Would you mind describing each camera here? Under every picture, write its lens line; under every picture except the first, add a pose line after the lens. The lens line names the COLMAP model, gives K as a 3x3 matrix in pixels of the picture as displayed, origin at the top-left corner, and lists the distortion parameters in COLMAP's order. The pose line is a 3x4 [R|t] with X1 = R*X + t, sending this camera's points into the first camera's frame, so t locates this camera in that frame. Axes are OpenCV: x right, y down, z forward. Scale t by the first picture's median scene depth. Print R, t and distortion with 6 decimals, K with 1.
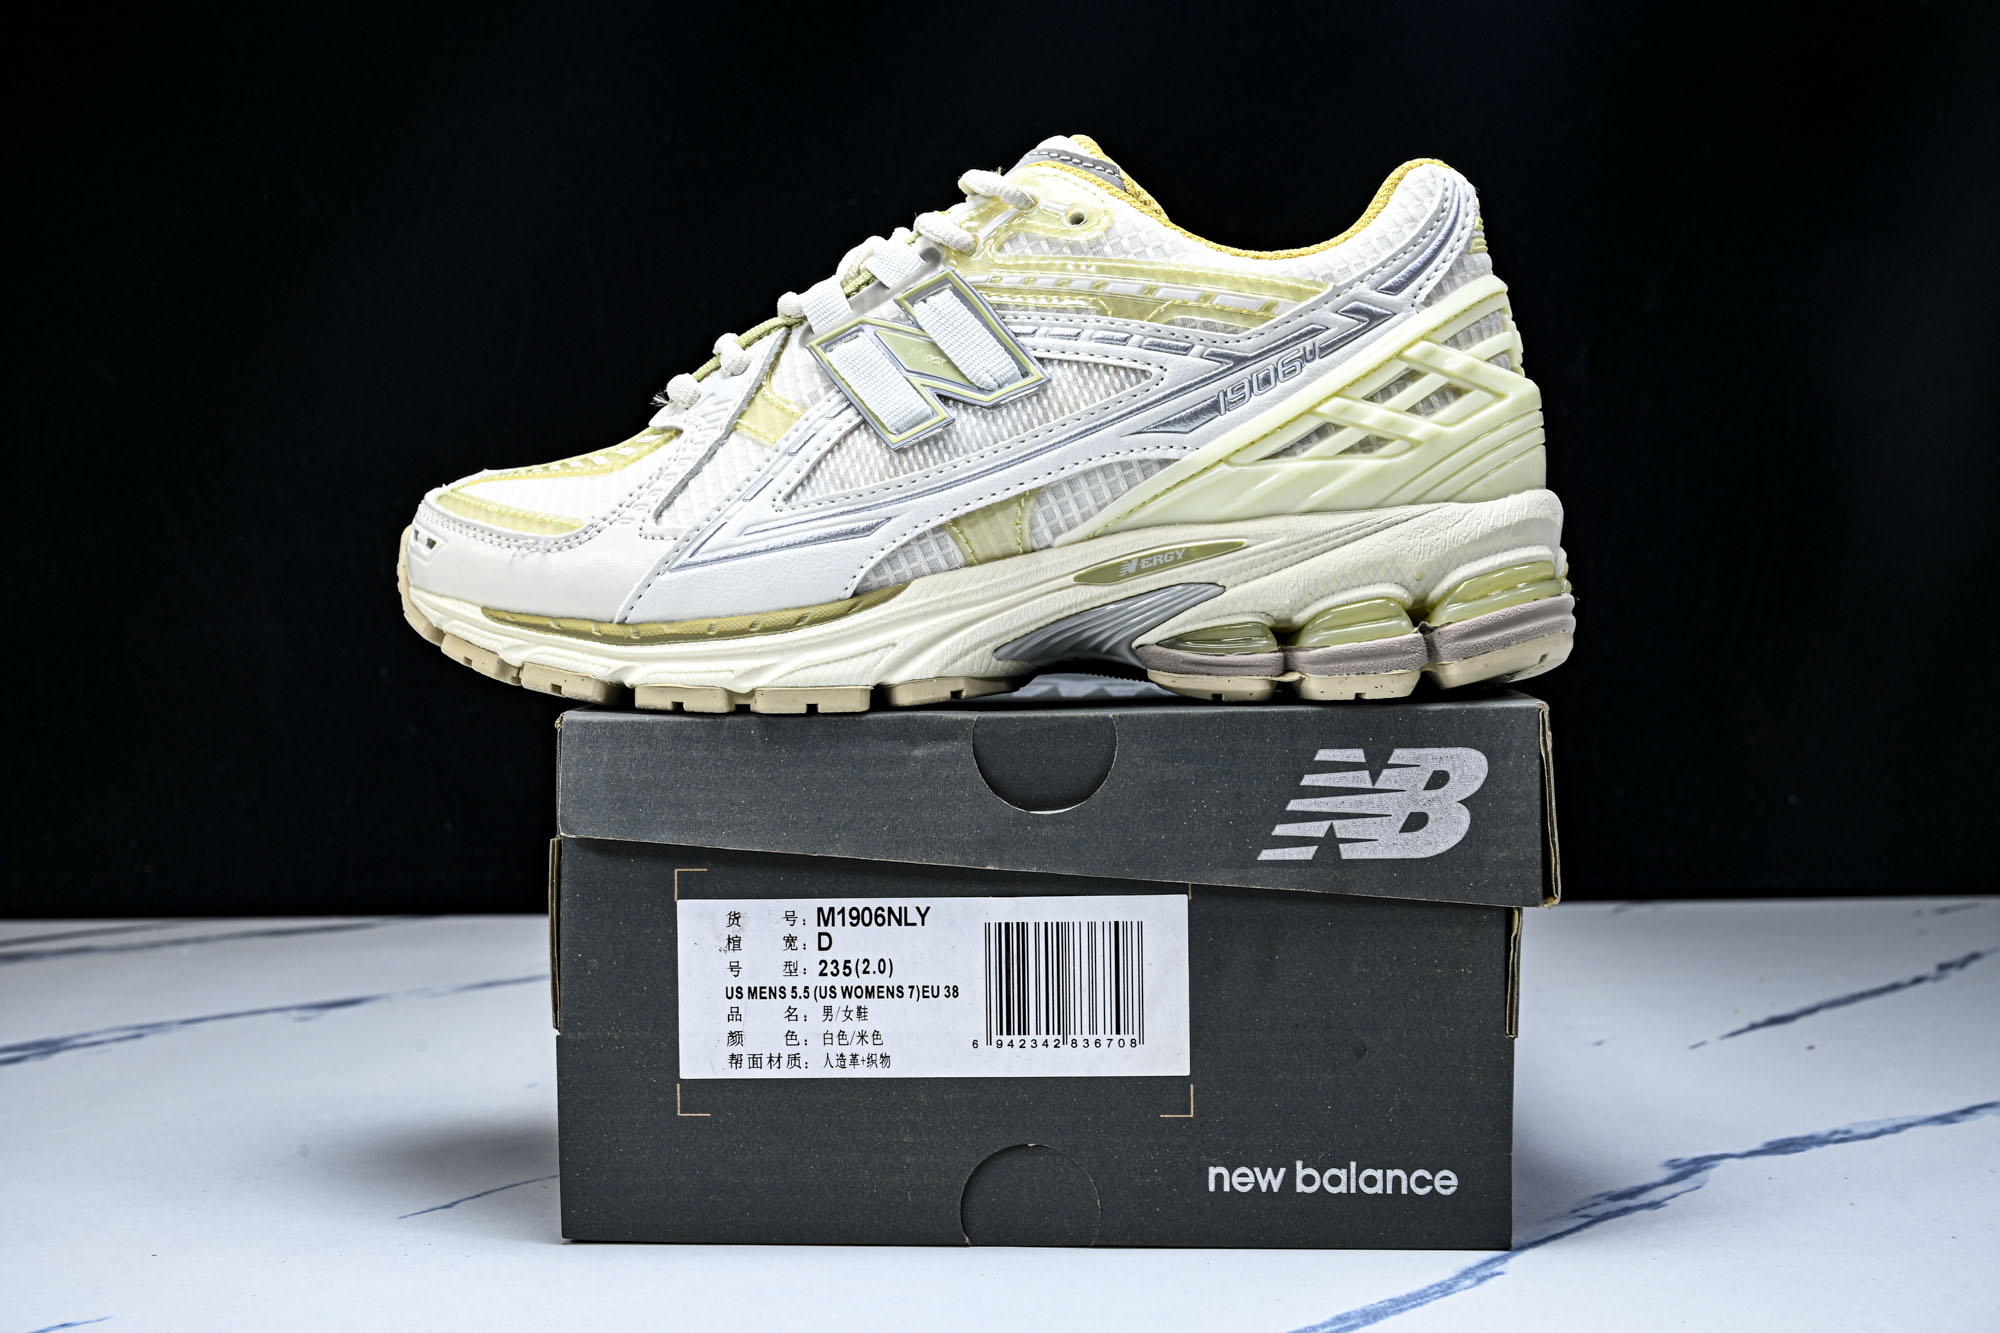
lens RADIAL K [[2454.3, 0, 1000.0], [0, 2454.3, 666.5], [0, 0, 1]] dist [0.036396, -0.396206]
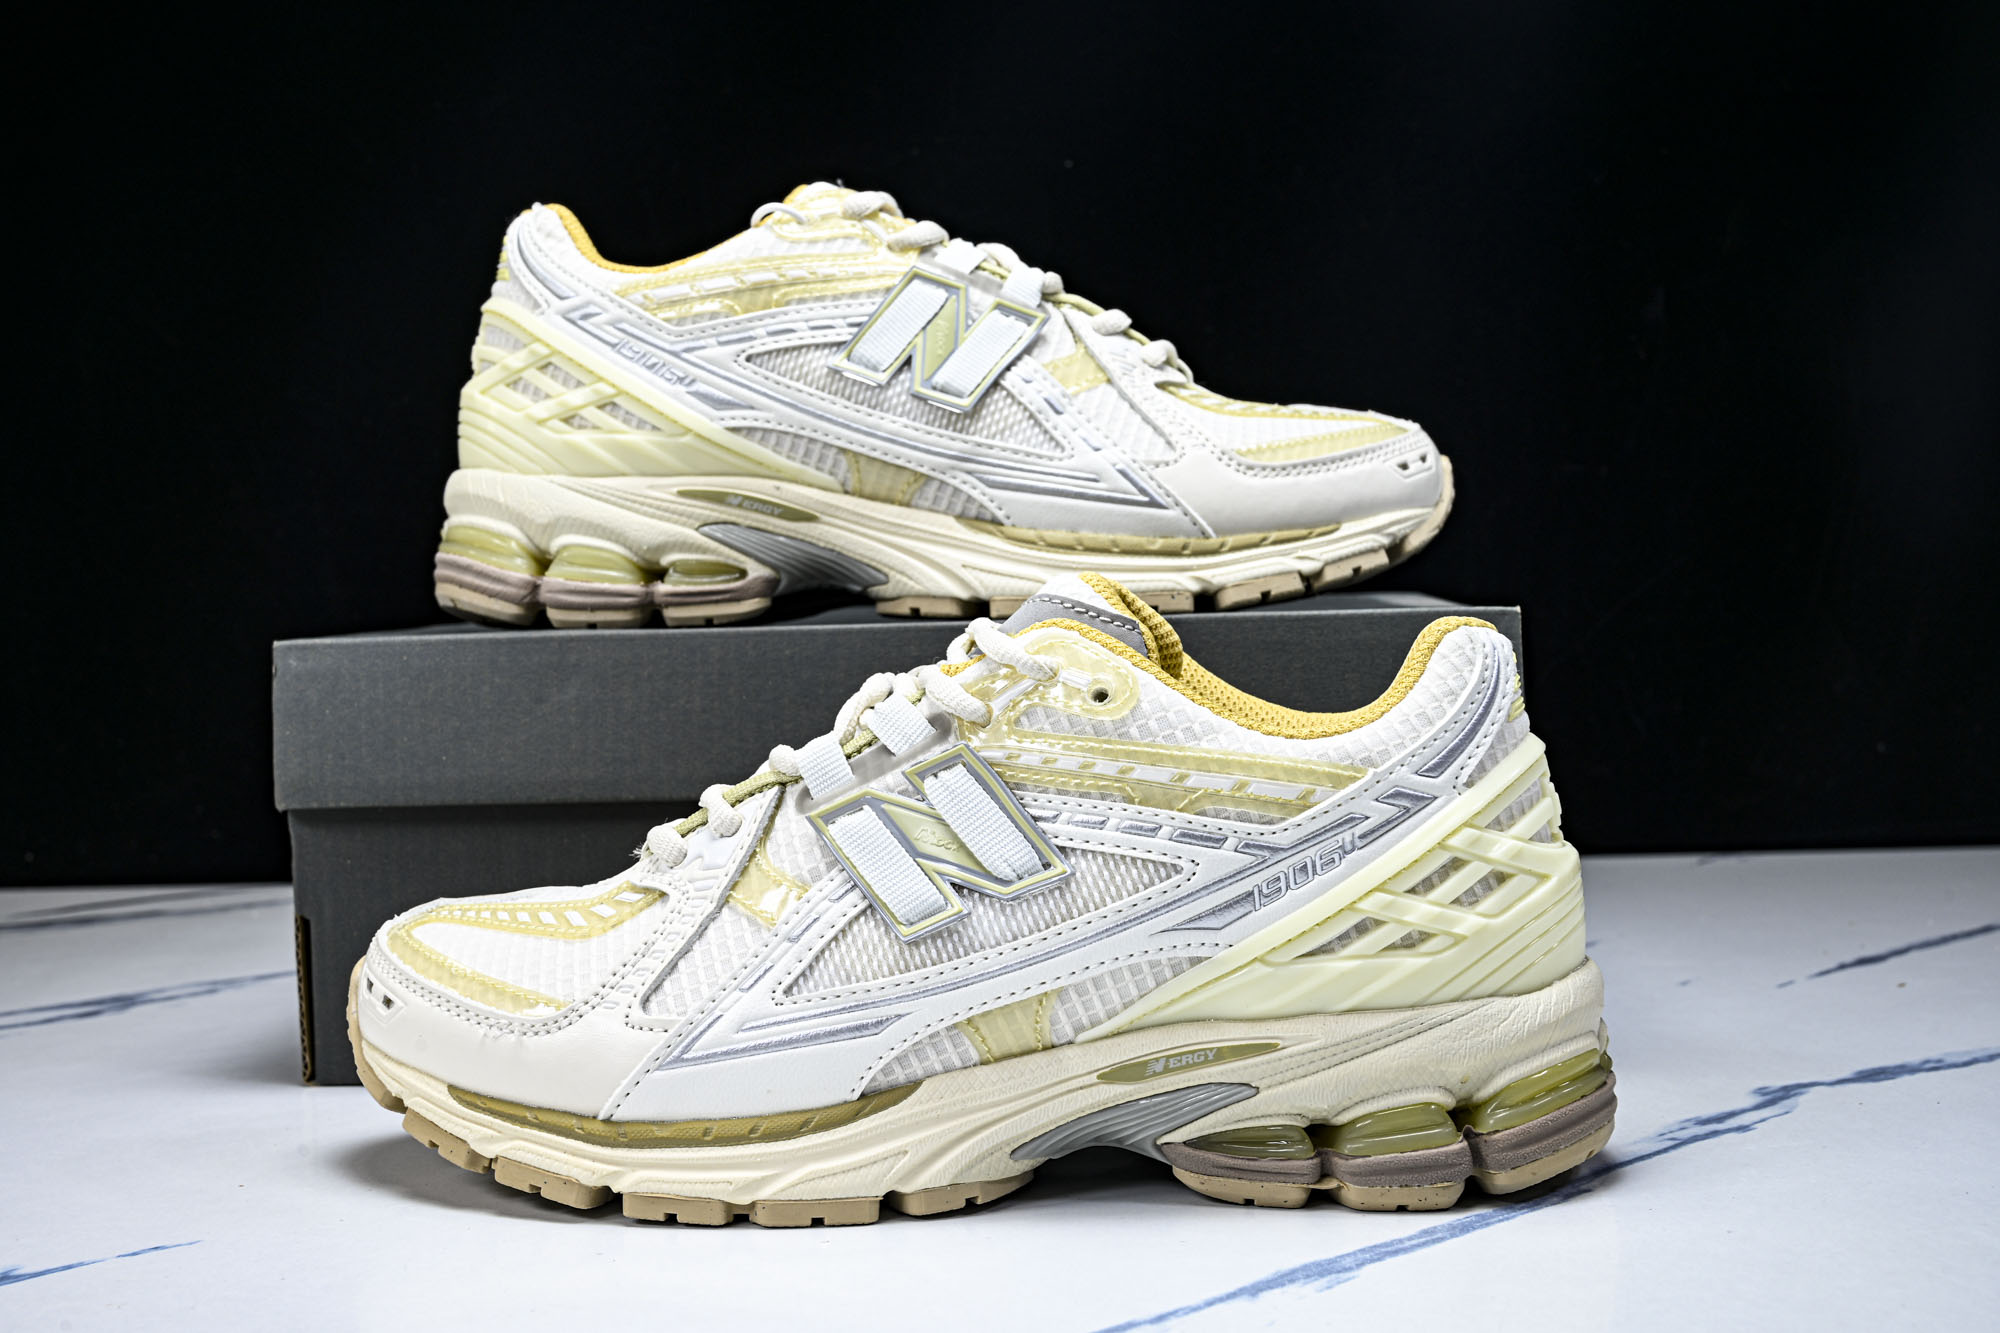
lens RADIAL K [[2454.3, 0, 1000.0], [0, 2454.3, 666.5], [0, 0, 1]] dist [0.036396, -0.396206]
pose [[0.998047, -0.002086, 0.062439, -0.065030], [0.001840, 0.999990, 0.003988, -0.196655], [-0.062447, -0.003866, 0.998041, 0.068415]]
